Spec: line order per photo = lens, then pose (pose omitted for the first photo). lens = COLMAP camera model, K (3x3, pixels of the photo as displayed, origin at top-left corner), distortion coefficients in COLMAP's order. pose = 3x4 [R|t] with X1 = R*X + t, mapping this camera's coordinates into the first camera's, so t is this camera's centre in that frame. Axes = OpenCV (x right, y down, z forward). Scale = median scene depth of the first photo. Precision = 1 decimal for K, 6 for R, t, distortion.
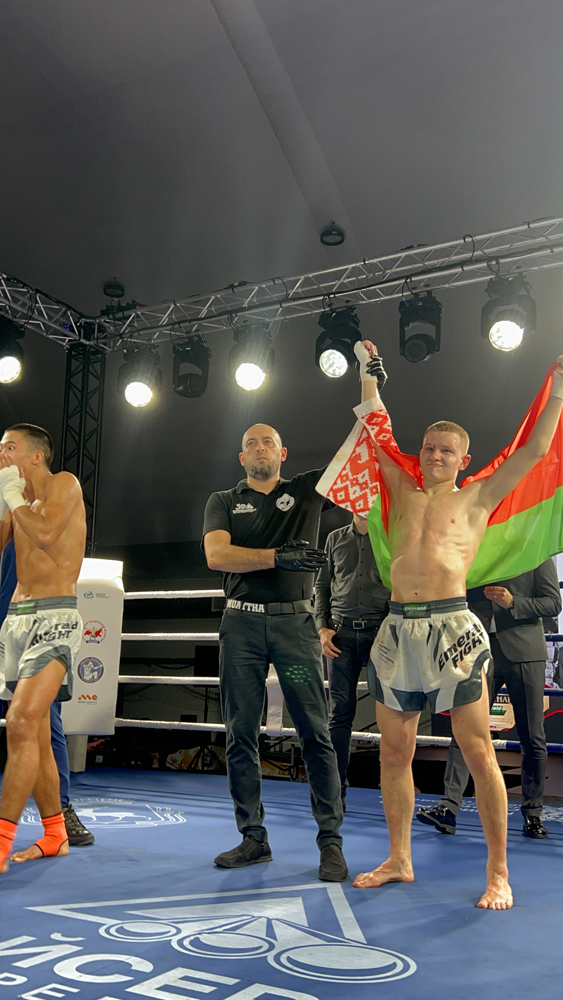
lens RADIAL K [[1013.7, 0, 281.5], [0, 1013.7, 500.0], [0, 0, 1]] dist [-0.015255, -0.000651]
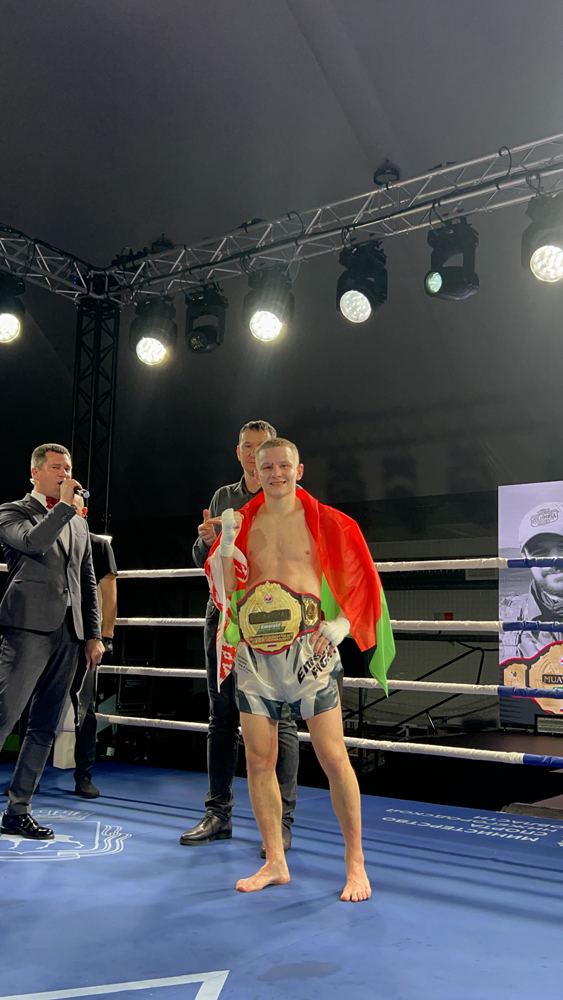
lens RADIAL K [[1013.7, 0, 281.5], [0, 1013.7, 500.0], [0, 0, 1]] dist [-0.015255, -0.000651]
pose [[0.994063, -0.016665, -0.107525, 0.074196], [0.019911, 0.999376, 0.029186, 0.004977], [0.106971, -0.031154, 0.993774, 0.111487]]
